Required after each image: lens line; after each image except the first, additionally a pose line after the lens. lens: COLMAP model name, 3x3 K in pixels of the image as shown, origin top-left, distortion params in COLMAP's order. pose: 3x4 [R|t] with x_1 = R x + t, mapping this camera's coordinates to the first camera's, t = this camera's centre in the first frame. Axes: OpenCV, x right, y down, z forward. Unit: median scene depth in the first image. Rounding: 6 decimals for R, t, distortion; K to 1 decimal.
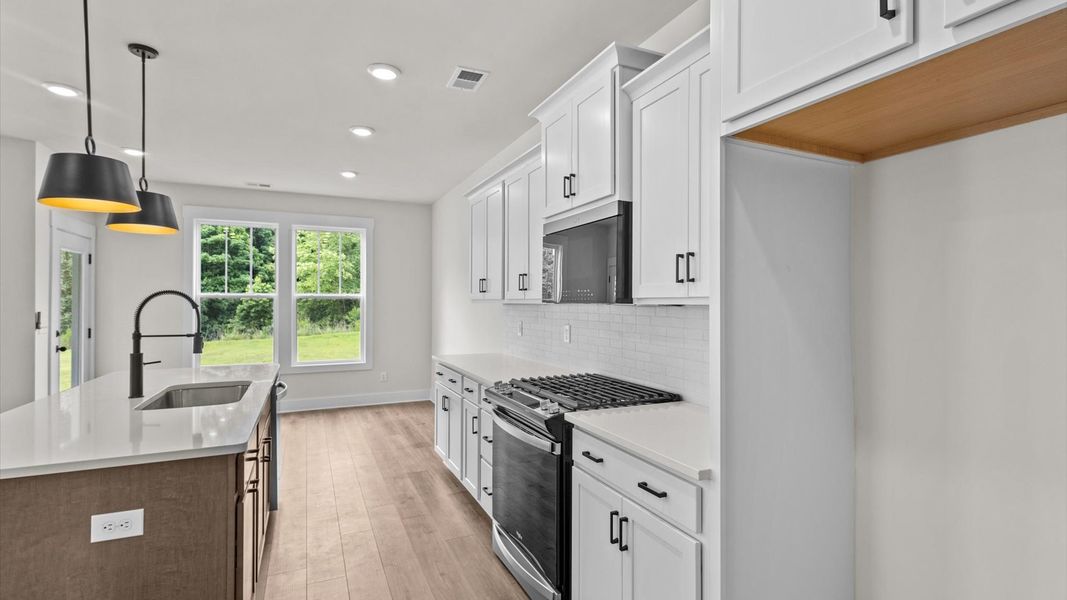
lens RADIAL K [[496.6, 0, 533.5], [0, 496.6, 300.0], [0, 0, 1]] dist [0.003334, 0.000048]
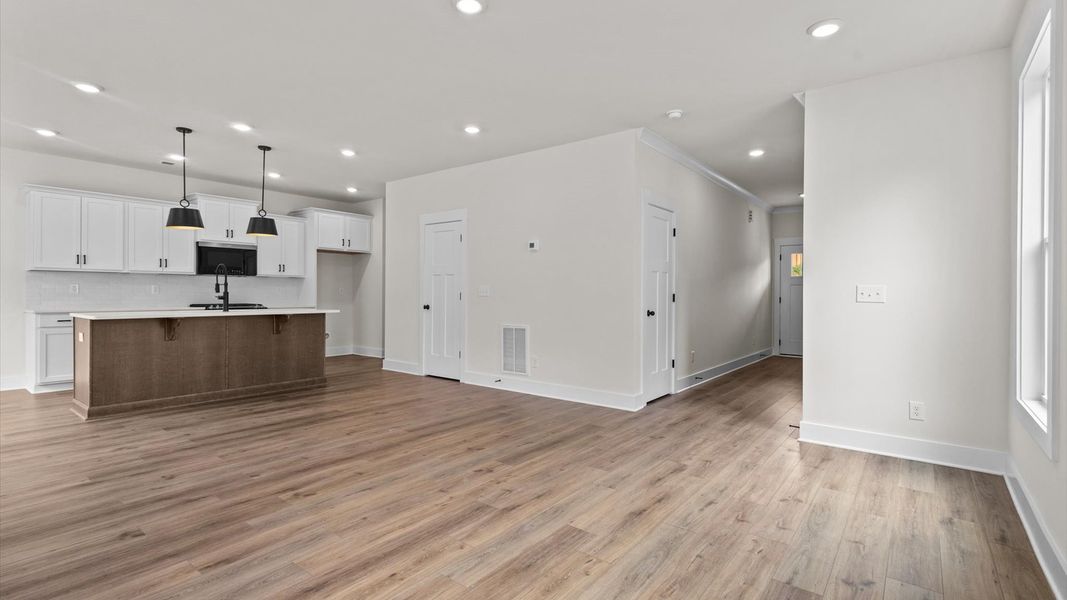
lens RADIAL K [[496.6, 0, 533.5], [0, 496.6, 300.0], [0, 0, 1]] dist [0.003334, 0.000048]
pose [[-0.450737, -0.011795, 0.892579, -3.293938], [-0.000030, 0.999913, 0.013198, 0.111432], [-0.892657, 0.005922, -0.450698, 0.752156]]
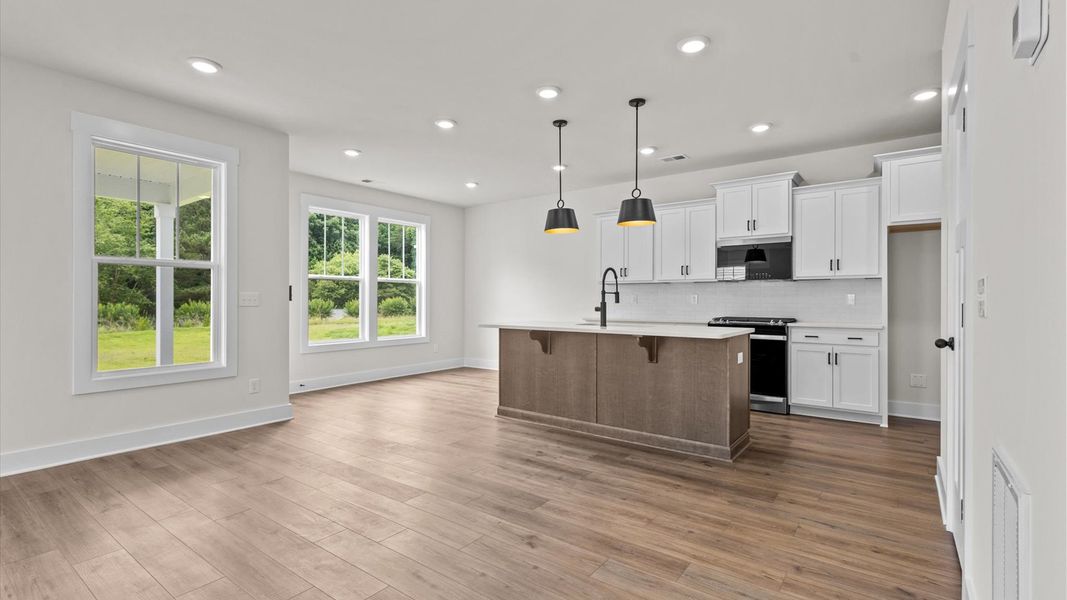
lens RADIAL K [[496.6, 0, 533.5], [0, 496.6, 300.0], [0, 0, 1]] dist [0.003334, 0.000048]
pose [[0.882440, -0.001577, 0.470422, -1.804168], [-0.001668, 0.999978, 0.006481, 0.081737], [-0.470422, -0.006504, 0.882418, -0.458431]]
